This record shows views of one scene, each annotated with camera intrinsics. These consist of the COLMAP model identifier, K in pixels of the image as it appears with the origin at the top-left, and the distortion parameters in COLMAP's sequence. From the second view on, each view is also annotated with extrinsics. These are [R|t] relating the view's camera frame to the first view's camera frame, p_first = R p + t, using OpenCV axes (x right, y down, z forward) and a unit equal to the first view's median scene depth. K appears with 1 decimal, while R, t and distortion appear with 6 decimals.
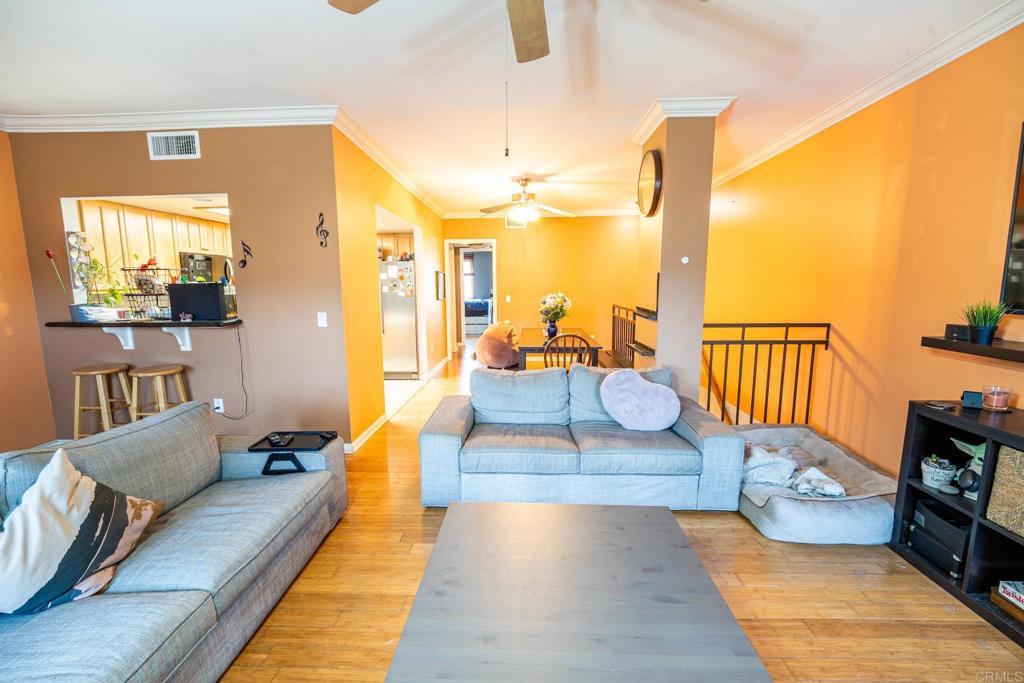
lens RADIAL K [[430.4, 0, 512.0], [0, 430.4, 341.5], [0, 0, 1]] dist [-0.017126, -0.000229]
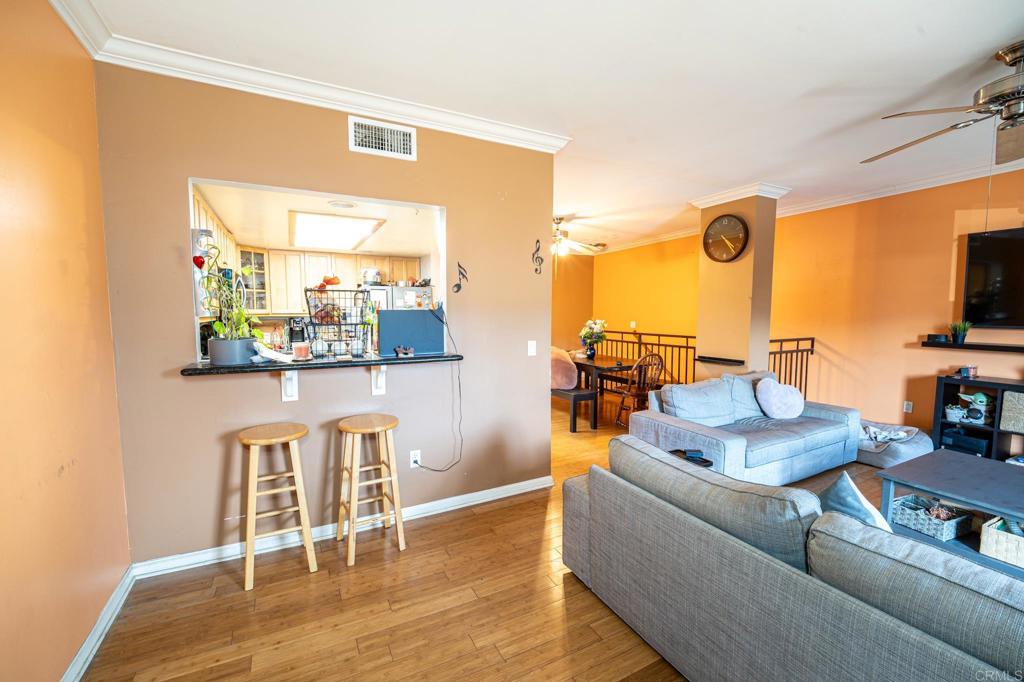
lens RADIAL K [[428.8, 0, 516.0], [0, 428.8, 346.4], [0, 0, 1]] dist [-0.001168, -0.000351]
pose [[0.862046, -0.037059, 0.505473, -0.988129], [0.063727, 0.997334, -0.035562, -0.024092], [-0.502807, 0.062868, 0.862109, 0.193012]]
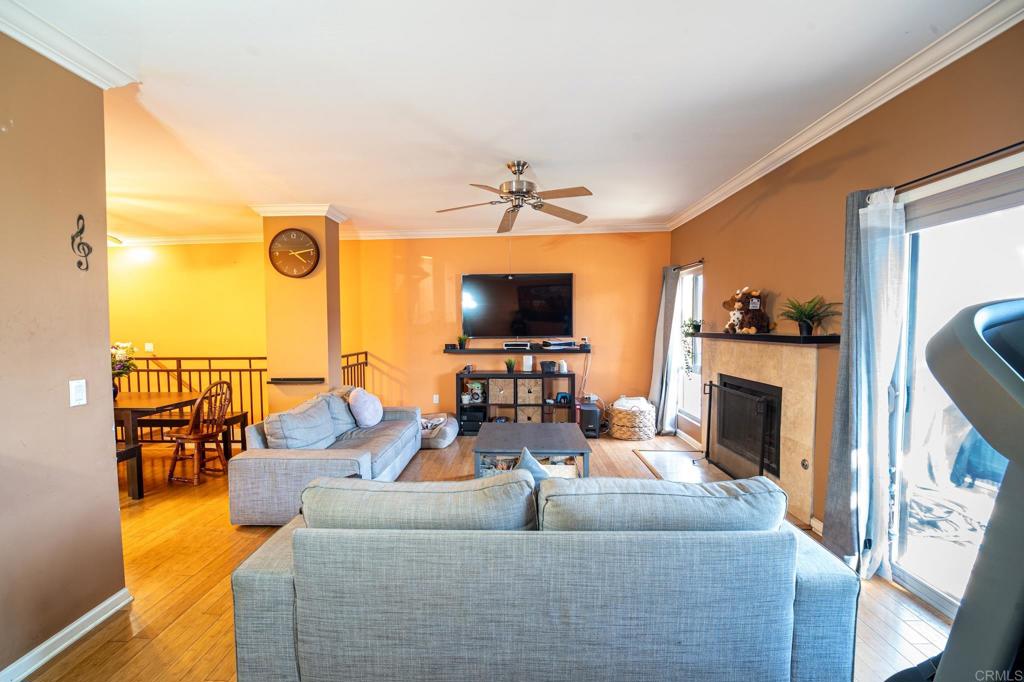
lens RADIAL K [[436.2, 0, 506.9], [0, 436.2, 346.5], [0, 0, 1]] dist [0.001066, -0.000250]
pose [[-0.017548, -0.041170, 0.998998, -1.069756], [0.142483, 0.988852, 0.043255, -0.057384], [-0.989642, 0.143100, -0.011486, 0.437497]]
